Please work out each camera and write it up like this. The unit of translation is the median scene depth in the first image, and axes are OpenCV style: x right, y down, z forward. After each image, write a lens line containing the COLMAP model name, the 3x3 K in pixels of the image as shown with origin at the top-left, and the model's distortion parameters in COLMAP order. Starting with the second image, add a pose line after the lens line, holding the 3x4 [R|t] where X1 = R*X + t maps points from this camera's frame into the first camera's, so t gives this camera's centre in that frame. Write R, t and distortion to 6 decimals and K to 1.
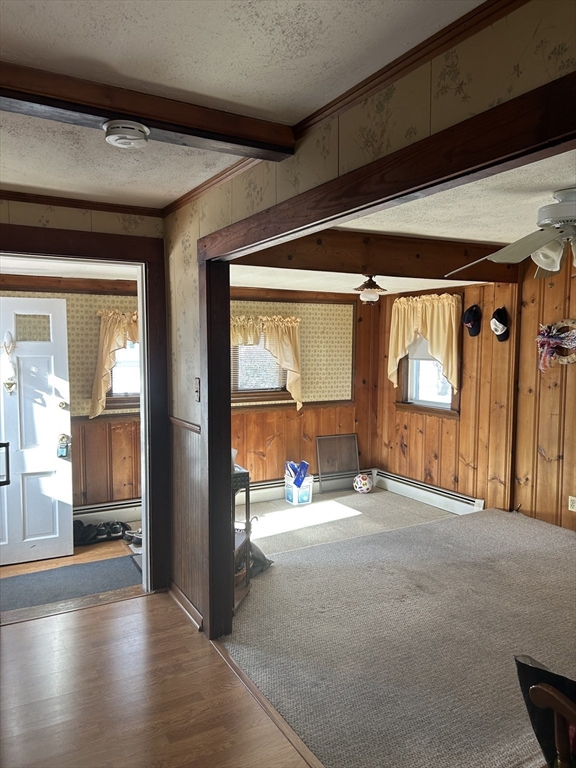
lens RADIAL K [[566.2, 0, 283.4], [0, 566.2, 389.2], [0, 0, 1]] dist [0.120056, -0.258111]
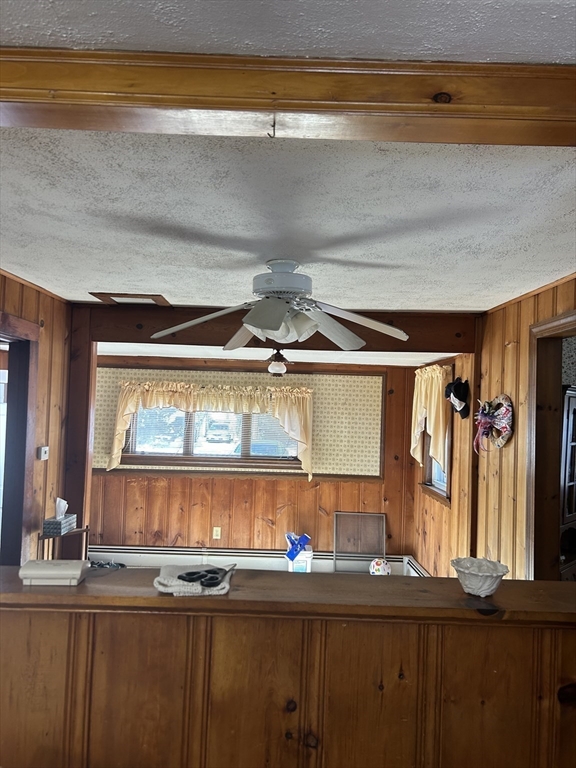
lens RADIAL K [[566.2, 0, 283.4], [0, 566.2, 389.2], [0, 0, 1]] dist [0.120056, -0.258111]
pose [[0.883722, 0.011850, -0.467863, 0.474322], [-0.069611, 0.991888, -0.106362, -0.014429], [0.462807, 0.126563, 0.877378, 0.090434]]
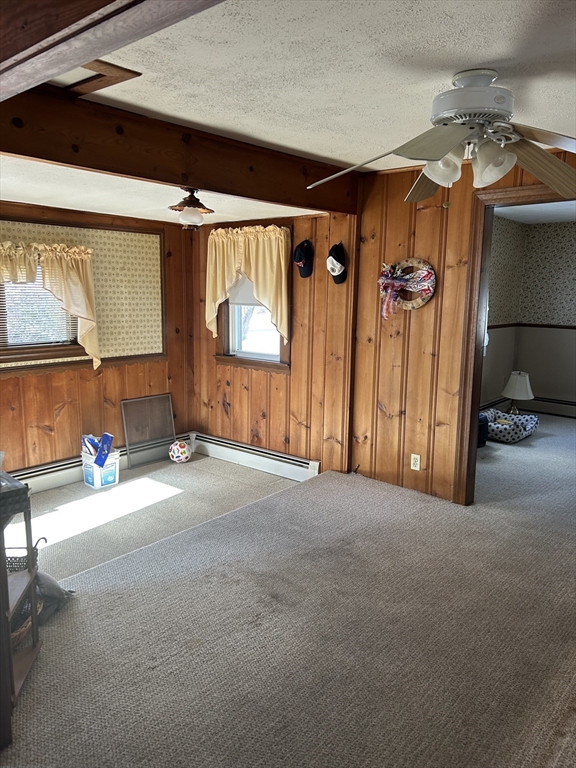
lens RADIAL K [[566.2, 0, 283.4], [0, 566.2, 389.2], [0, 0, 1]] dist [0.120056, -0.258111]
pose [[0.937653, -0.051439, 0.343747, -0.003826], [0.017794, 0.994796, 0.100326, -0.010171], [-0.347118, -0.087954, 0.933688, 0.178769]]
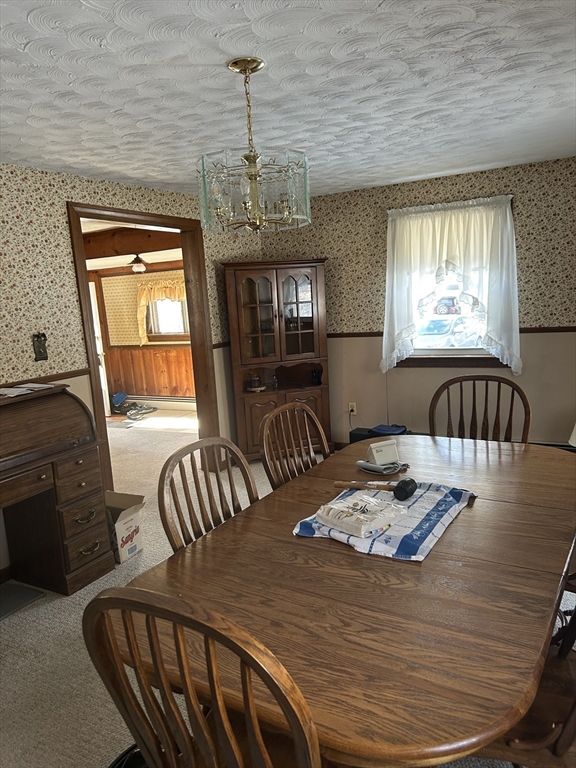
lens RADIAL K [[566.2, 0, 283.4], [0, 566.2, 389.2], [0, 0, 1]] dist [0.120056, -0.258111]
pose [[0.525061, 0.101251, -0.845021, 1.209994], [-0.004132, 0.993189, 0.116437, -0.020302], [0.851055, -0.057645, 0.521903, 0.396186]]
